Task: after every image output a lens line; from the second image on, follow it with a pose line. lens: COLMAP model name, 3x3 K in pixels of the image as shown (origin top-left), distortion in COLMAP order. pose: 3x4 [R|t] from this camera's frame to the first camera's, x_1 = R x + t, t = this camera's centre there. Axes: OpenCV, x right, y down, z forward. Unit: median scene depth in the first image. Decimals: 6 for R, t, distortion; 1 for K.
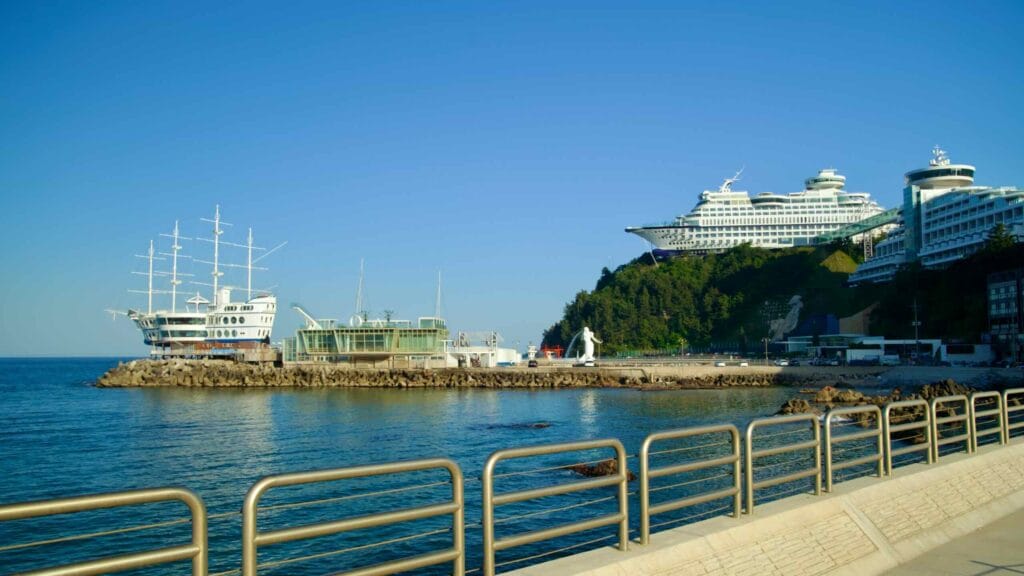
lens RADIAL K [[768.1, 0, 512.0], [0, 768.1, 288.0], [0, 0, 1]] dist [0.004741, 0.002167]
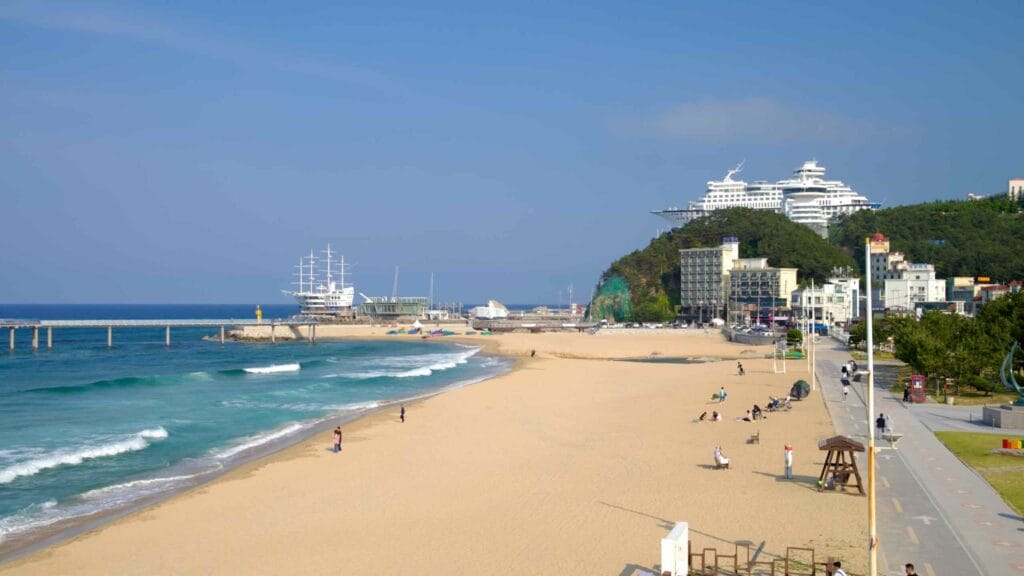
lens RADIAL K [[768.1, 0, 512.0], [0, 768.1, 288.0], [0, 0, 1]] dist [0.004741, 0.002167]
pose [[0.982754, 0.000782, -0.184916, 0.169695], [0.011563, 0.997774, 0.065673, -0.038941], [0.184556, -0.066678, 0.980558, -0.334970]]
